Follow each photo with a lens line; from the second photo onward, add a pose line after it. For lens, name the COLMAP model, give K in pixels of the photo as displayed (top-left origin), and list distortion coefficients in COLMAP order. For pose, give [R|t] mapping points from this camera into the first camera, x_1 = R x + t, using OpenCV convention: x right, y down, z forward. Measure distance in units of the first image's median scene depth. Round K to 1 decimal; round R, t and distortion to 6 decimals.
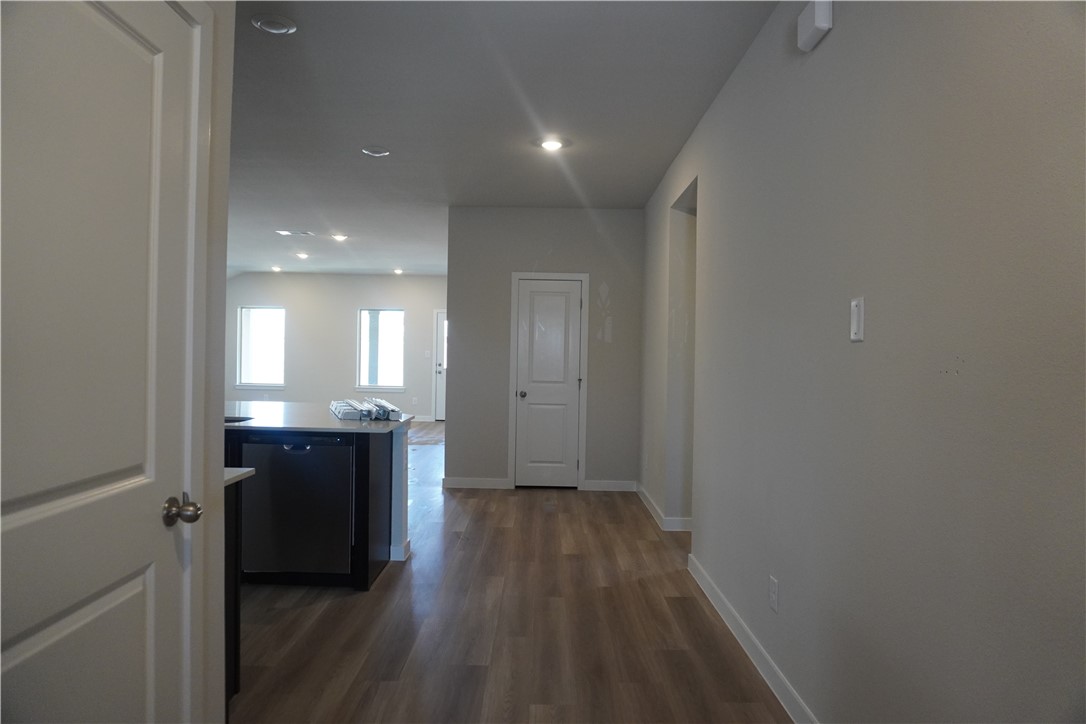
lens RADIAL K [[722.8, 0, 538.6], [0, 722.8, 358.4], [0, 0, 1]] dist [-0.048257, 0.031686]
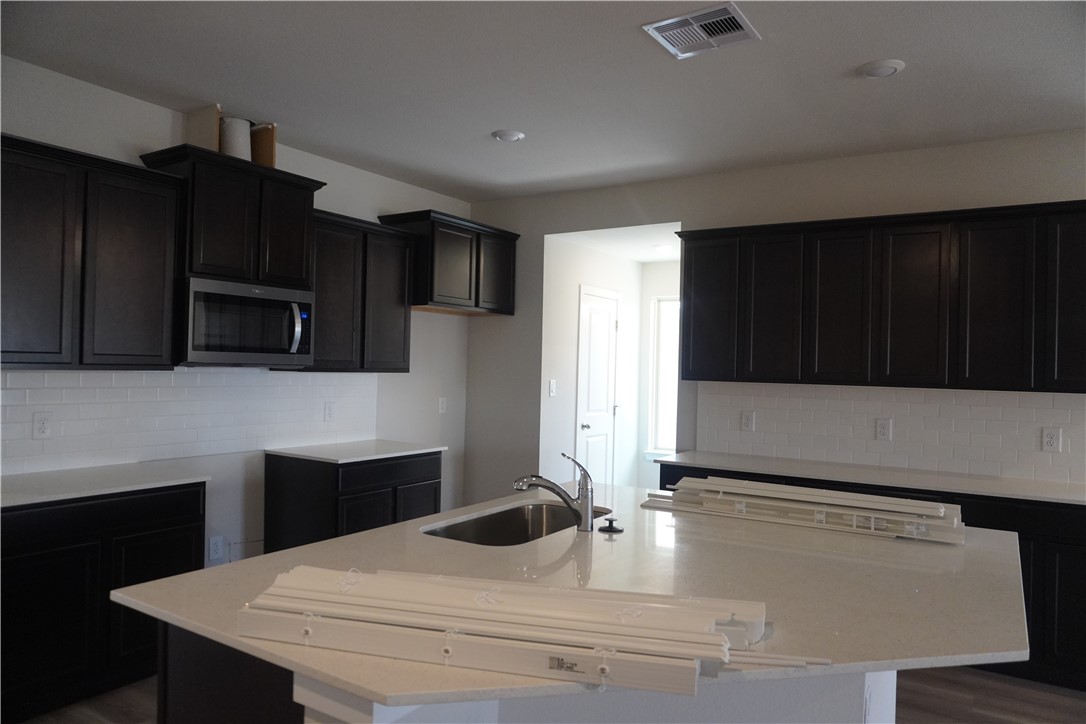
lens RADIAL K [[722.8, 0, 538.6], [0, 722.8, 358.4], [0, 0, 1]] dist [-0.048257, 0.031686]
pose [[-0.552652, -0.040885, -0.832409, -0.182712], [-0.039220, 0.998965, -0.023026, -0.066744], [0.832489, 0.019921, -0.553683, 2.373273]]
